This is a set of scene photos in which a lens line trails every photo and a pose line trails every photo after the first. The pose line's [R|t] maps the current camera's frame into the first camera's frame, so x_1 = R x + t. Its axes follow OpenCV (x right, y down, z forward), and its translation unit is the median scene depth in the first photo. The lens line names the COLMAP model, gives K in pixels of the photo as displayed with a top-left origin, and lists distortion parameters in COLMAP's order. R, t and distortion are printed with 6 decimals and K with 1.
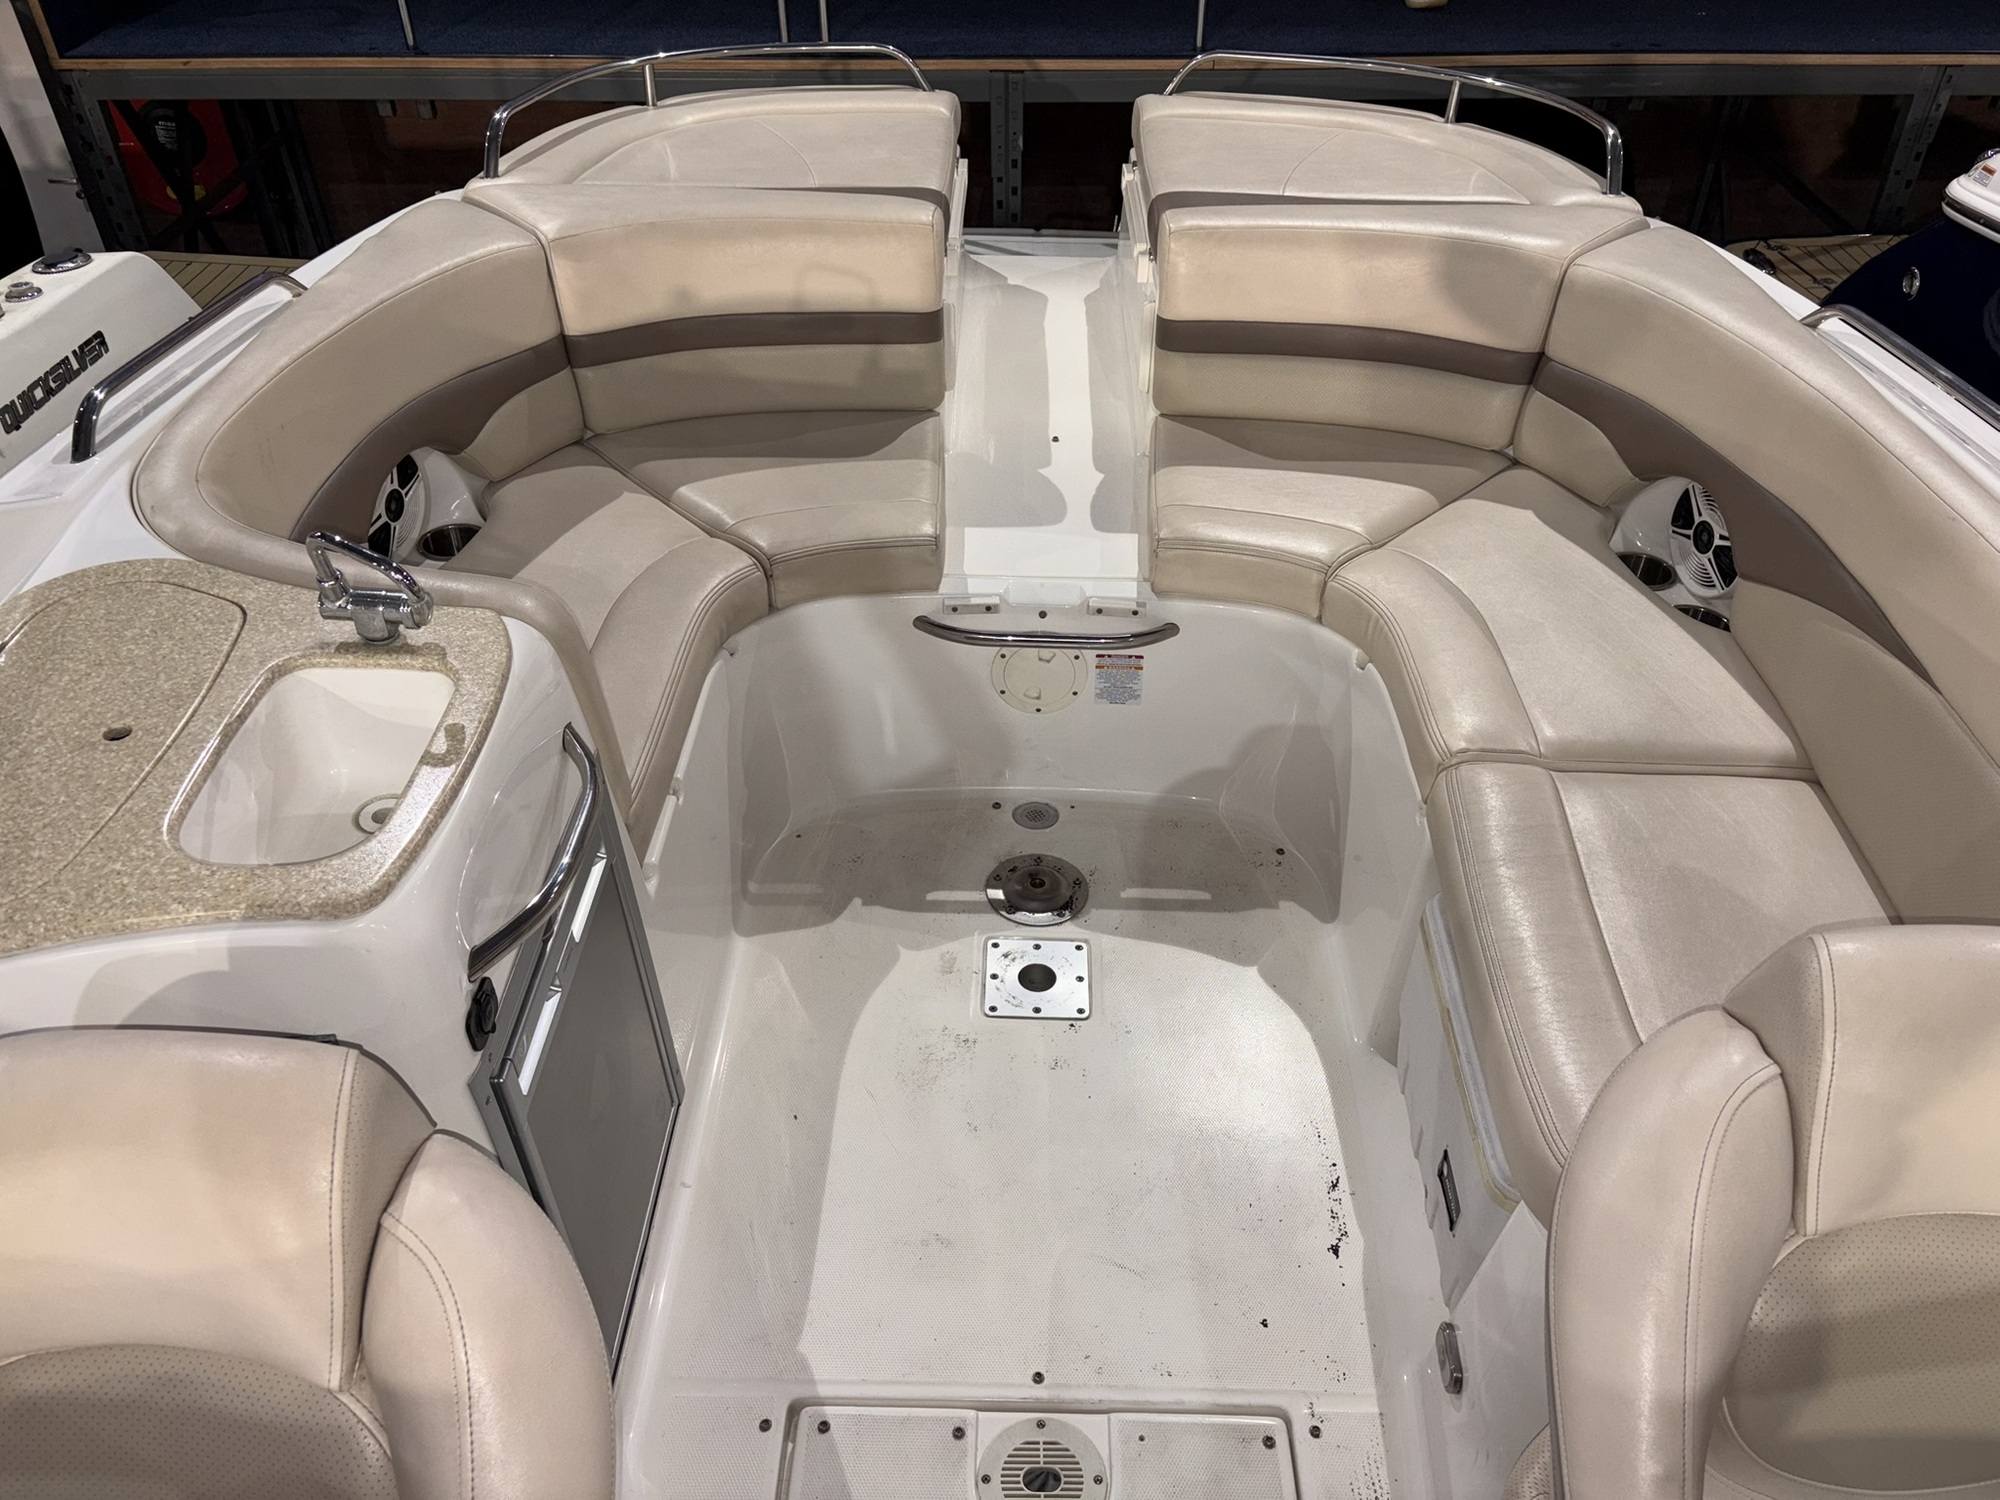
lens RADIAL K [[1519.6, 0, 1002.9], [0, 1519.6, 749.9], [0, 0, 1]] dist [0.029138, -0.034352]
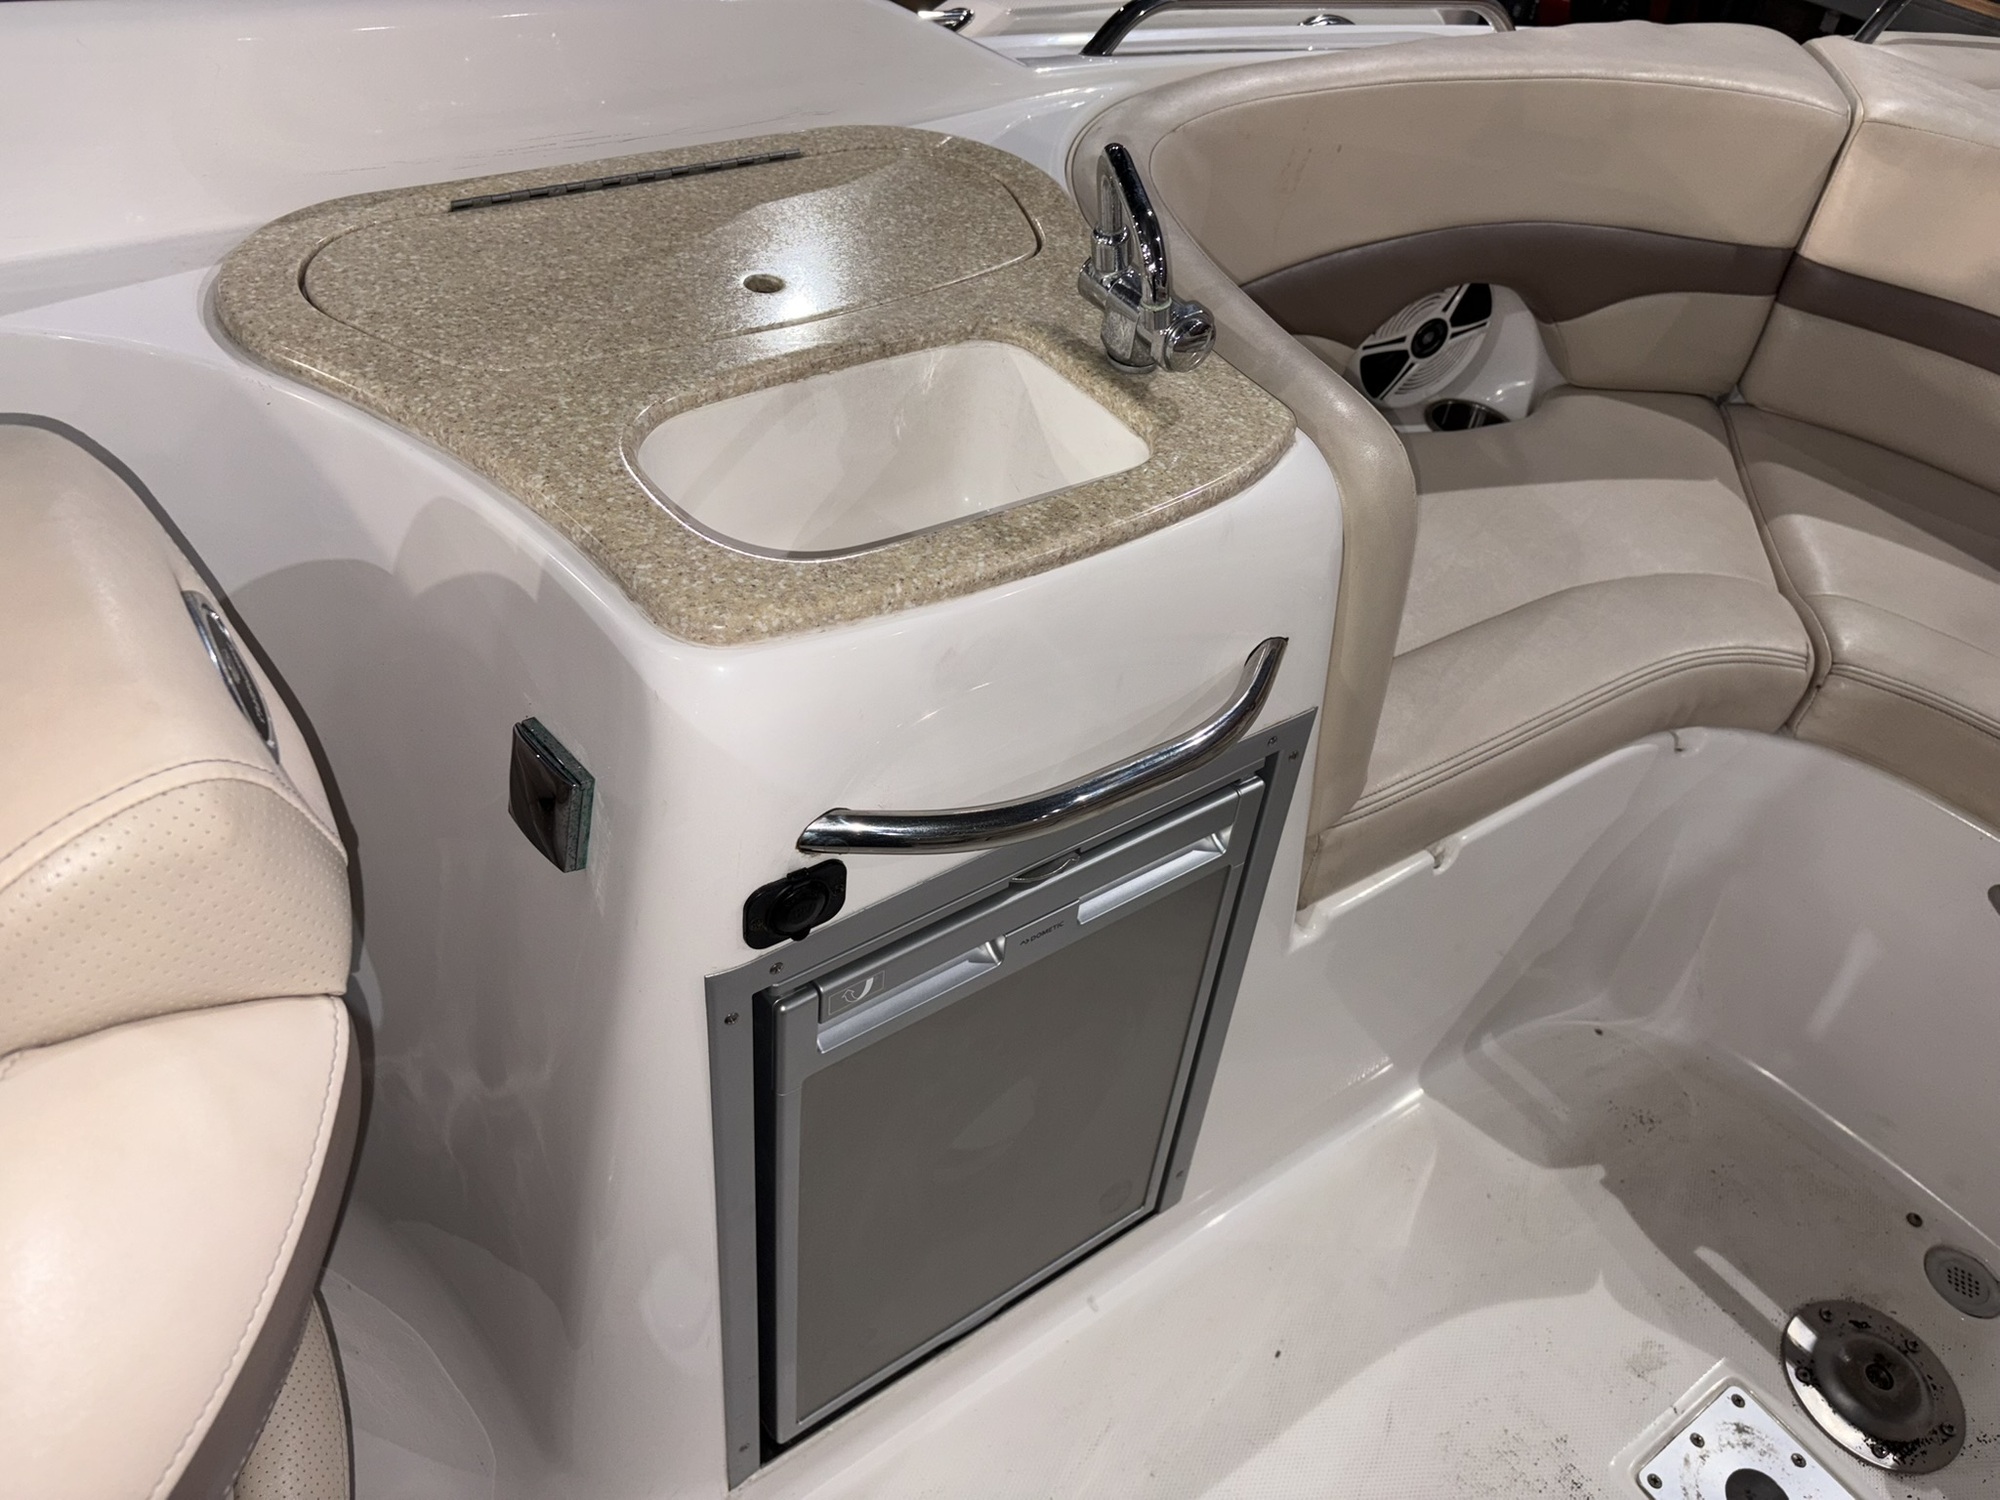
lens RADIAL K [[1519.6, 0, 999.5], [0, 1519.6, 744.6], [0, 0, 1]] dist [0.029138, -0.034352]
pose [[0.605108, 0.570310, -0.555509, 0.006071], [-0.572361, 0.796628, 0.194389, -0.024603], [0.553396, 0.200325, 0.808469, 0.307675]]
